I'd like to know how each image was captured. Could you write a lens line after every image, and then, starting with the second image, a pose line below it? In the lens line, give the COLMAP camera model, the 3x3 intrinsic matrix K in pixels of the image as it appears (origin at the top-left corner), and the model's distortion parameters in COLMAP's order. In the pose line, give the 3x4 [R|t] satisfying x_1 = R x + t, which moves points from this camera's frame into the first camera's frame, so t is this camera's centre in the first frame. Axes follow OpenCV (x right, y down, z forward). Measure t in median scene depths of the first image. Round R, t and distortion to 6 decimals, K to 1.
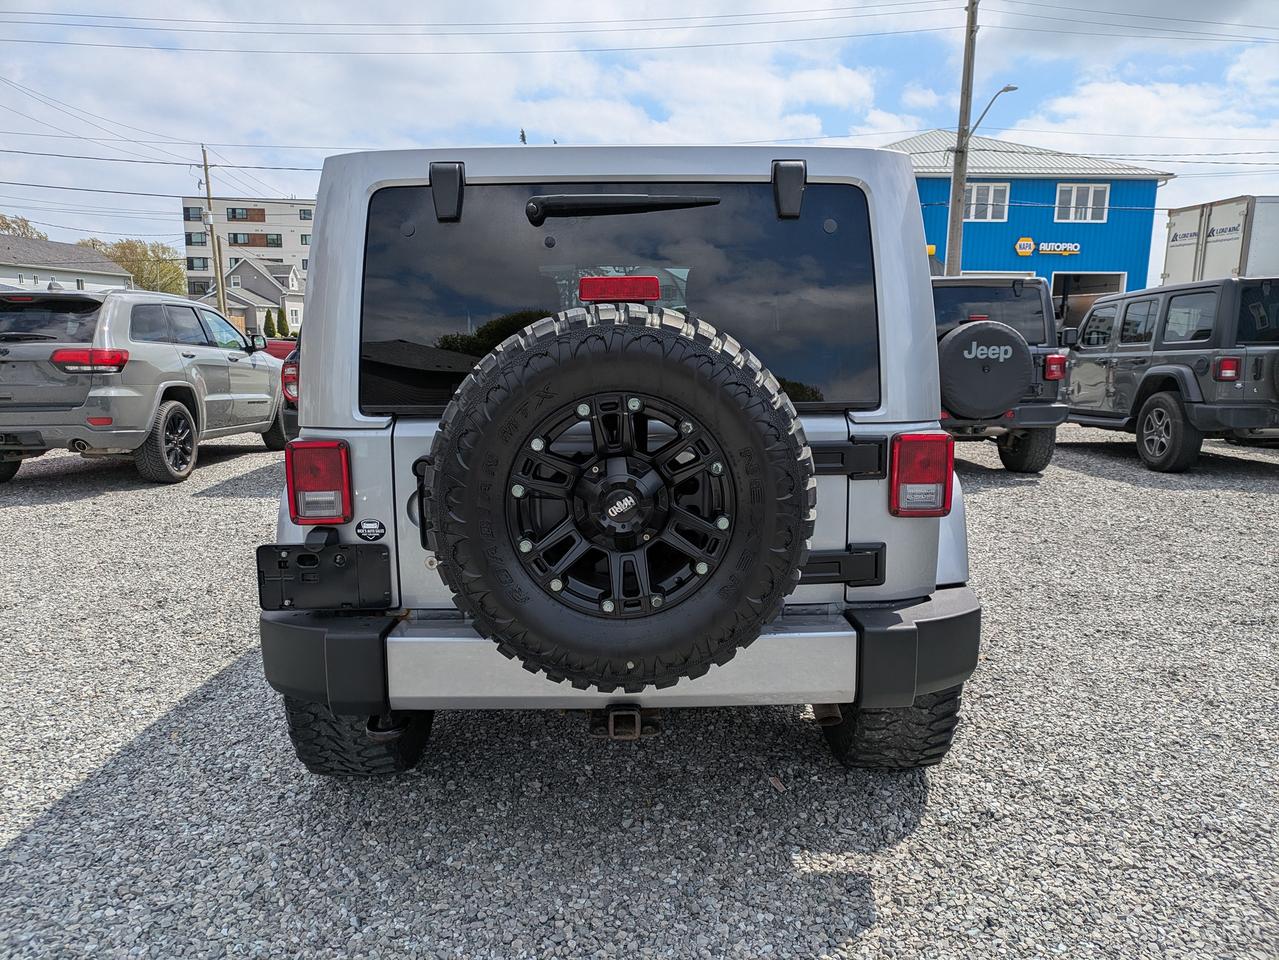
lens RADIAL K [[924.1, 0, 639.5], [0, 924.1, 480.0], [0, 0, 1]] dist [-0.000189, -0.005286]
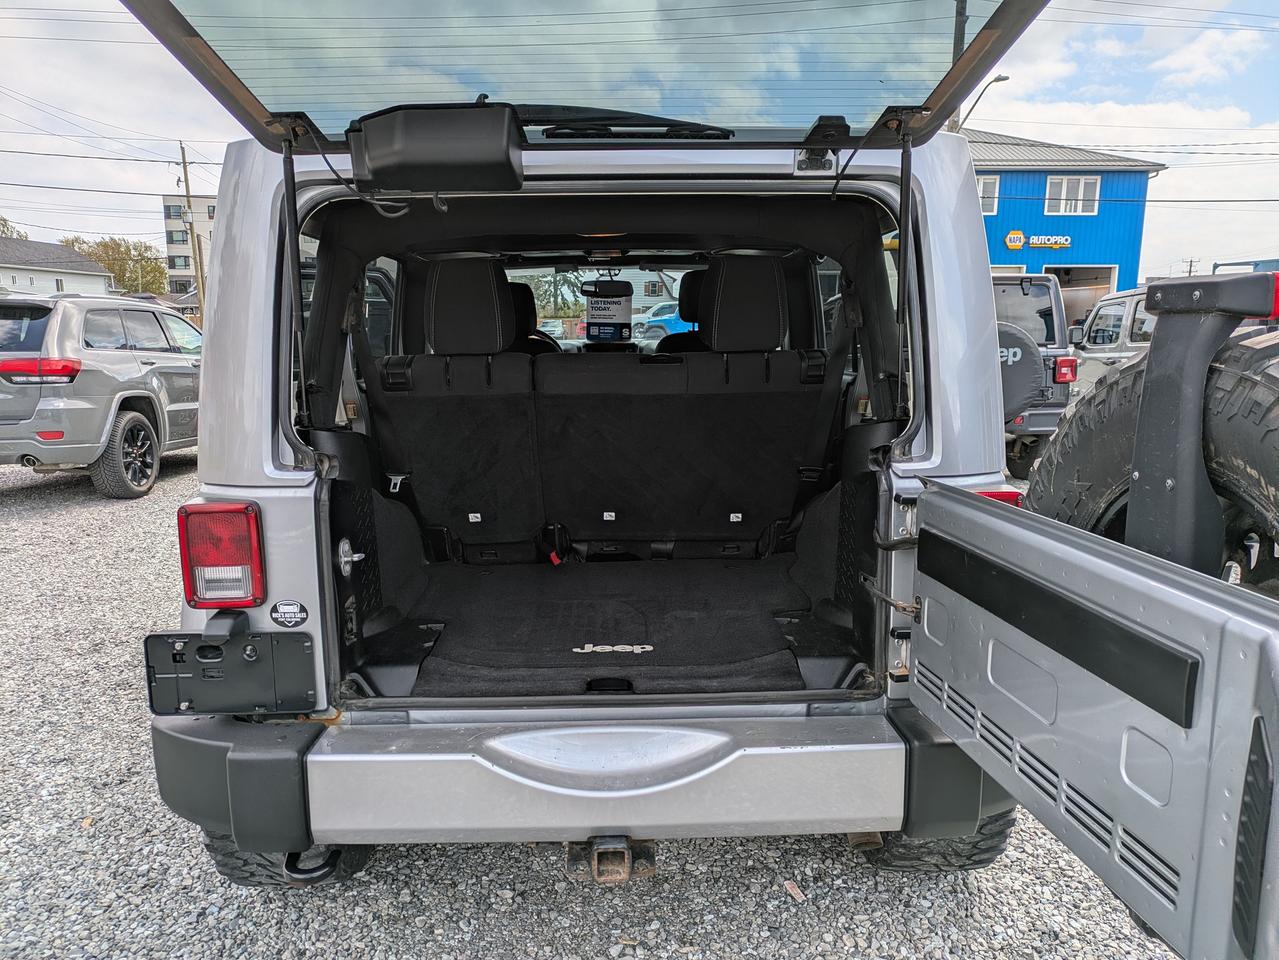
lens RADIAL K [[919.7, 0, 630.7], [0, 919.7, 479.3], [0, 0, 1]] dist [-0.001102, 0.002920]
pose [[0.999965, -0.007371, 0.004033, -0.000203], [0.007349, 0.999958, 0.005456, -0.048194], [-0.004073, -0.005426, 0.999977, 0.160073]]
